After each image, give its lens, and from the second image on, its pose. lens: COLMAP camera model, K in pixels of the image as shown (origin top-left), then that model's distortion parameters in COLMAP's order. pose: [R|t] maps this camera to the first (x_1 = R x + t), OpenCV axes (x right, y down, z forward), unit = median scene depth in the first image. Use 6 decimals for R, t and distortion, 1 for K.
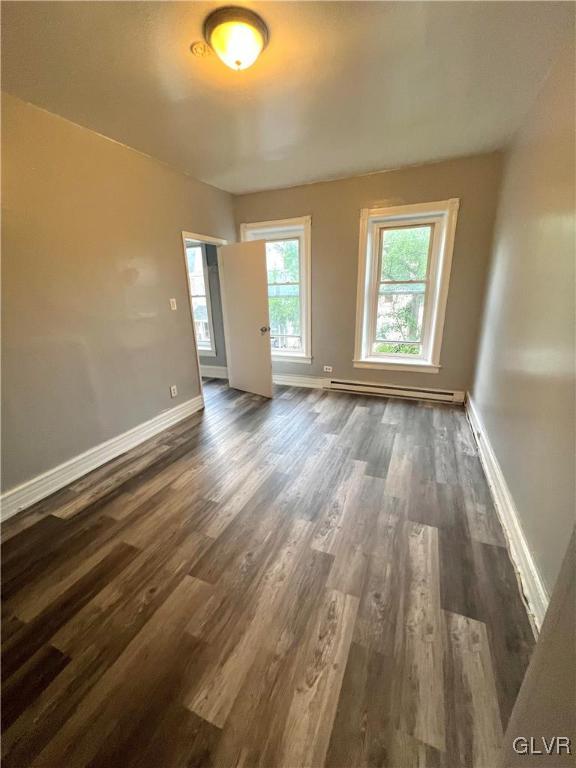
lens RADIAL K [[307.8, 0, 291.6], [0, 307.8, 384.2], [0, 0, 1]] dist [0.001501, 0.000220]
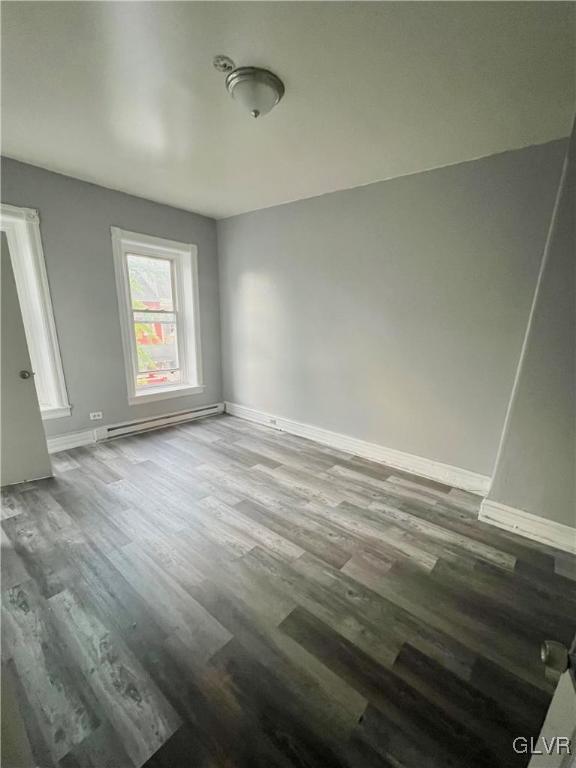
lens RADIAL K [[324.2, 0, 301.3], [0, 324.2, 417.6], [0, 0, 1]] dist [-0.000883, -0.000066]
pose [[0.273203, -0.249852, 0.928943, -0.821791], [0.244122, 0.952075, 0.184277, -0.112088], [-0.930465, 0.176430, 0.321104, 0.387721]]
